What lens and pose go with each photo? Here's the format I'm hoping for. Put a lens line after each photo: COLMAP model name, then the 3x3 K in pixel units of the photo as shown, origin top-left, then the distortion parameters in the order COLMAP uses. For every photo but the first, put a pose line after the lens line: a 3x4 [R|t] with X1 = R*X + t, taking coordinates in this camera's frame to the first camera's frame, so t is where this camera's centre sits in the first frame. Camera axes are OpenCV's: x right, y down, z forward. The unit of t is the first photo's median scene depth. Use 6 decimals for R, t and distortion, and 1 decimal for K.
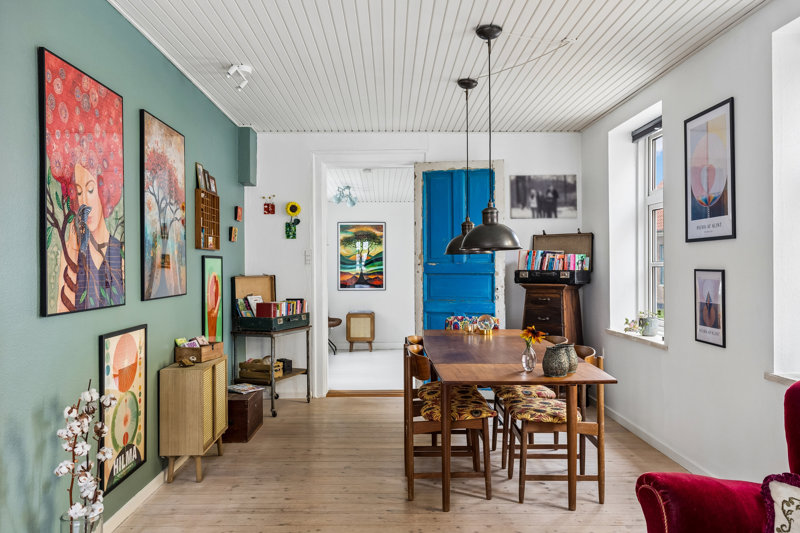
lens RADIAL K [[640.9, 0, 400.0], [0, 640.9, 263.6], [0, 0, 1]] dist [-0.001130, 0.000542]
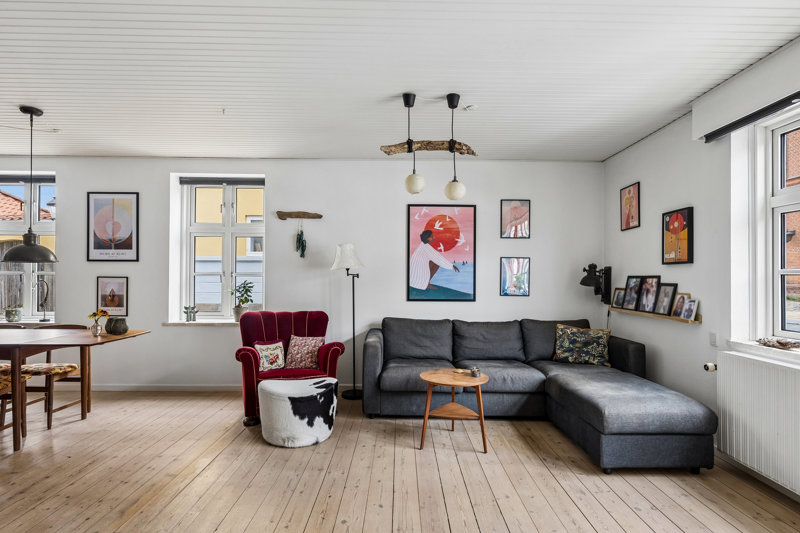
lens RADIAL K [[420.6, 0, 398.8], [0, 420.6, 273.7], [0, 0, 1]] dist [-0.003720, -0.001038]
pose [[-0.008580, 0.010707, 0.999906, -0.589960], [-0.010924, 0.999882, -0.010801, 0.003512], [-0.999904, -0.011016, -0.008462, 0.130802]]
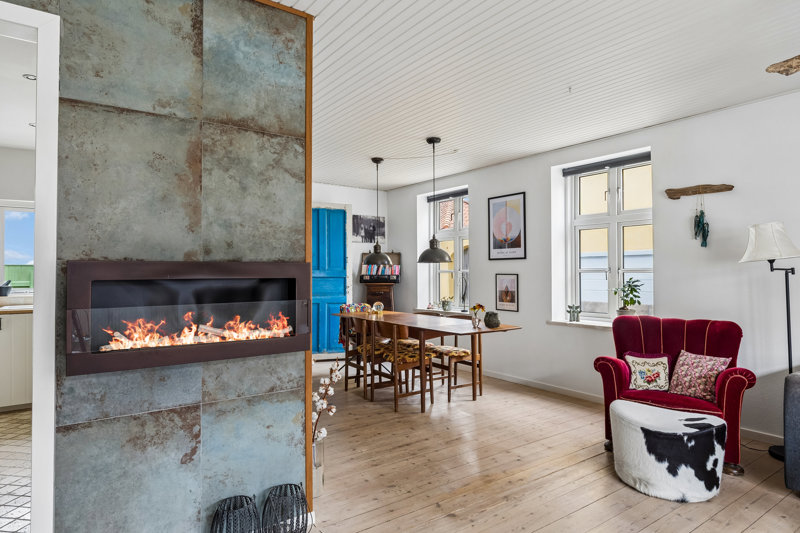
lens RADIAL K [[468.1, 0, 397.3], [0, 468.1, 265.5], [0, 0, 1]] dist [0.008832, -0.002216]
pose [[0.816192, 0.009851, 0.577696, -0.505659], [-0.003180, 0.999916, -0.012558, 0.001640], [-0.577772, 0.008413, 0.816155, -0.003682]]
